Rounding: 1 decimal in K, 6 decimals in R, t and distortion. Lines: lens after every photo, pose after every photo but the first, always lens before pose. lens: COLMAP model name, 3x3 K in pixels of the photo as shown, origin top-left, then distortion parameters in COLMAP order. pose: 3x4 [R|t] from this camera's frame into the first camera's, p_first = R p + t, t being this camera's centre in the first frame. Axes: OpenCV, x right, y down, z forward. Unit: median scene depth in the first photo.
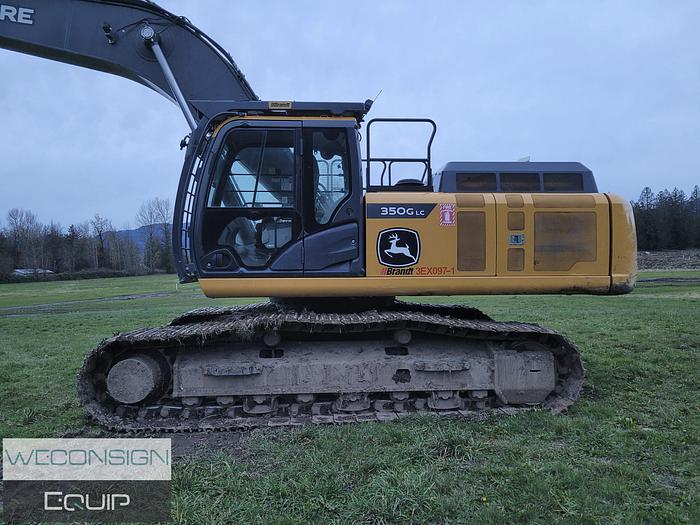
lens RADIAL K [[524.7, 0, 350.2], [0, 524.7, 265.4], [0, 0, 1]] dist [0.048184, -0.025190]
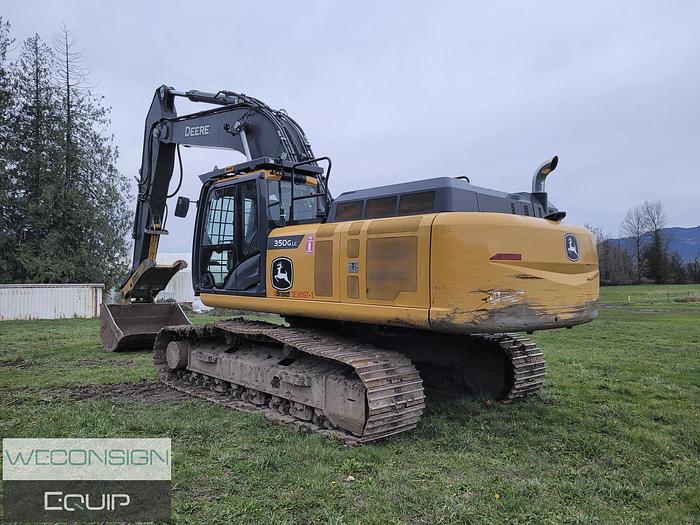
lens RADIAL K [[524.7, 0, 350.2], [0, 524.7, 265.4], [0, 0, 1]] dist [0.048184, -0.025190]
pose [[0.634610, -0.000339, -0.772832, 1.102815], [-0.011572, 0.999884, -0.009941, -0.042774], [0.772746, 0.015252, 0.634532, 0.368065]]
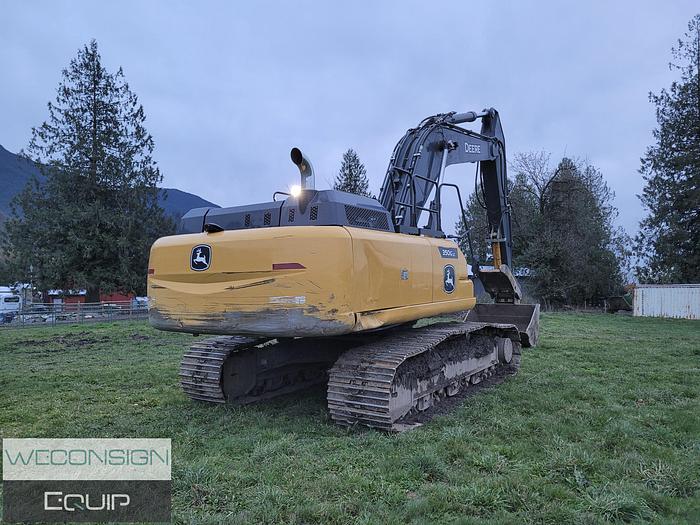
lens RADIAL K [[523.1, 0, 352.6], [0, 523.1, 268.1], [0, 0, 1]] dist [0.039007, -0.005348]
pose [[-0.600883, 0.005571, -0.799318, 1.243560], [0.027184, 0.999540, -0.013469, -0.049110], [0.798875, -0.029822, -0.600758, 2.150129]]
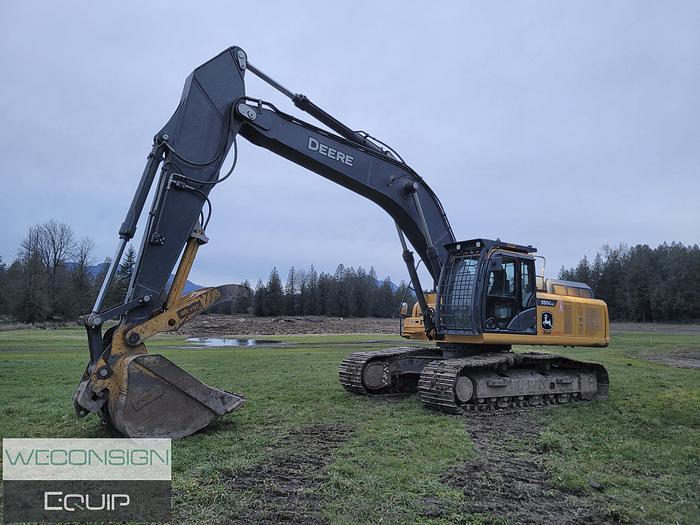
lens RADIAL K [[523.8, 0, 344.2], [0, 523.8, 265.2], [0, 0, 1]] dist [0.040836, -0.005374]
pose [[0.854729, 0.099467, 0.509456, -1.618355], [-0.042192, 0.991534, -0.122803, 0.034613], [-0.517357, 0.083468, 0.851689, -0.332420]]
